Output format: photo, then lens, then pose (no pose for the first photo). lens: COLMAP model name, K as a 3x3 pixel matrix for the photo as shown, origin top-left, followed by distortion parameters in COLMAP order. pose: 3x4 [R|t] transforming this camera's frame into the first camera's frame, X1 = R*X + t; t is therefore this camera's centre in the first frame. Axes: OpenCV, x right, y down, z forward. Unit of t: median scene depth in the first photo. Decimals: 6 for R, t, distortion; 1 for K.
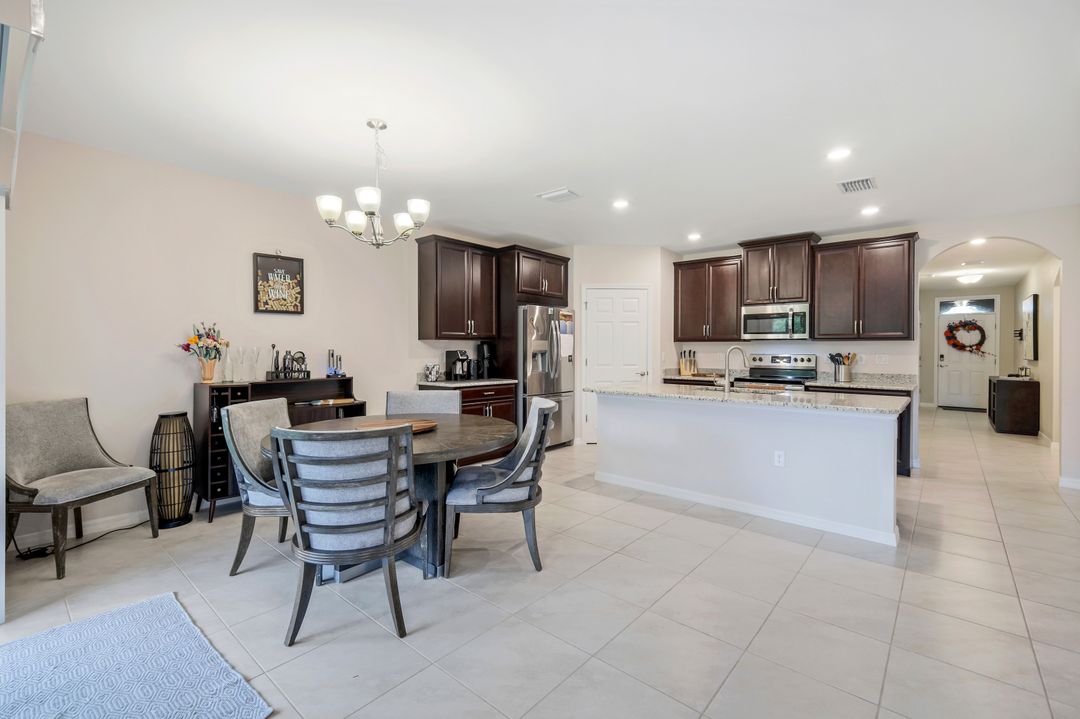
lens RADIAL K [[468.8, 0, 542.6], [0, 468.8, 350.8], [0, 0, 1]] dist [0.003411, 0.000294]
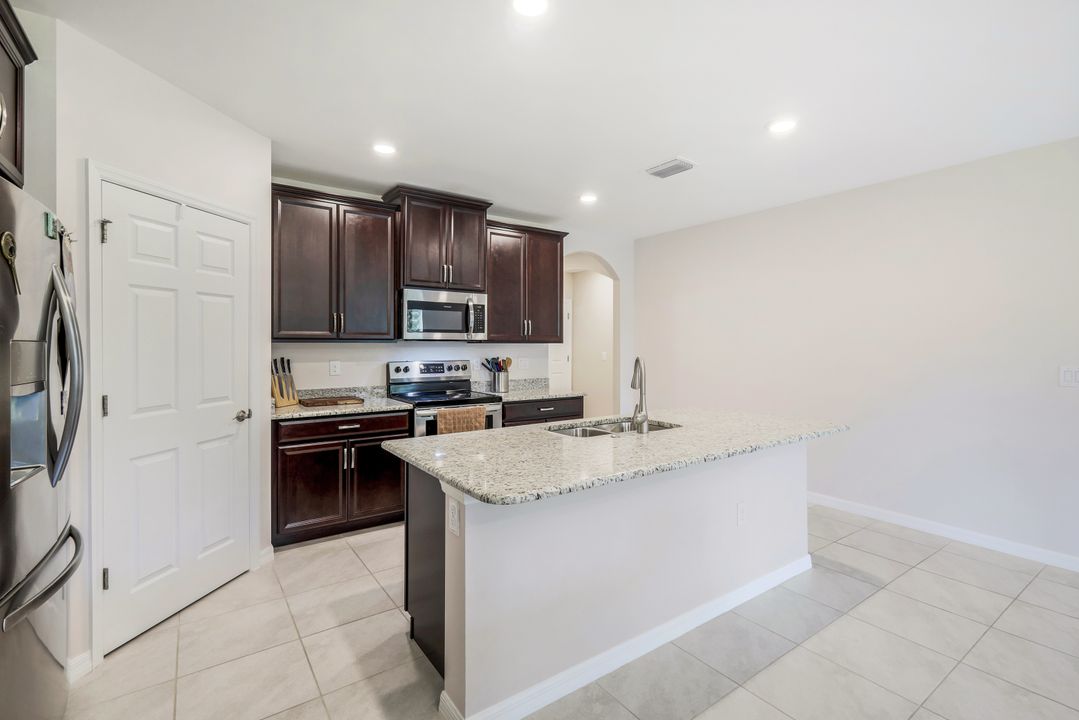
lens RADIAL K [[493.8, 0, 544.1], [0, 493.8, 346.1], [0, 0, 1]] dist [0.001089, 0.000130]
pose [[0.236123, -0.007943, 0.971691, -0.186049], [0.001432, 0.999968, 0.007826, -0.021912], [-0.971722, -0.000456, 0.236127, 0.693443]]
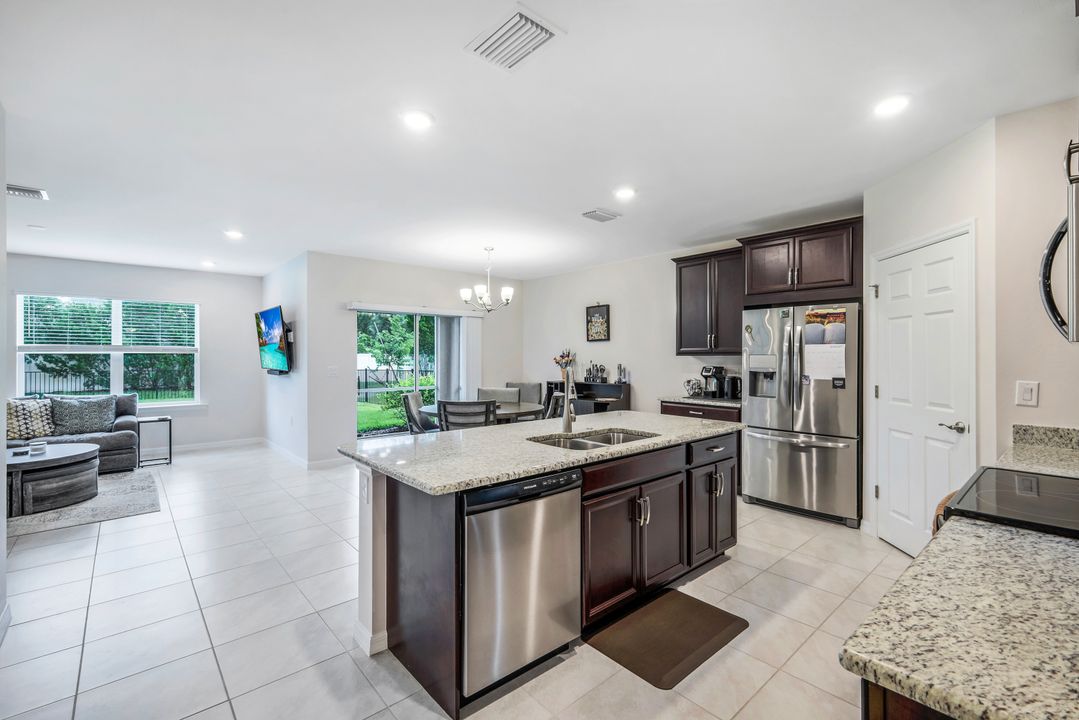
lens RADIAL K [[473.2, 0, 542.0], [0, 473.2, 352.7], [0, 0, 1]] dist [0.002956, 0.000291]
pose [[-0.134061, -0.008676, -0.990935, 0.790534], [-0.002299, 0.999962, -0.008444, -0.018930], [0.990970, 0.001146, -0.134076, 0.753329]]
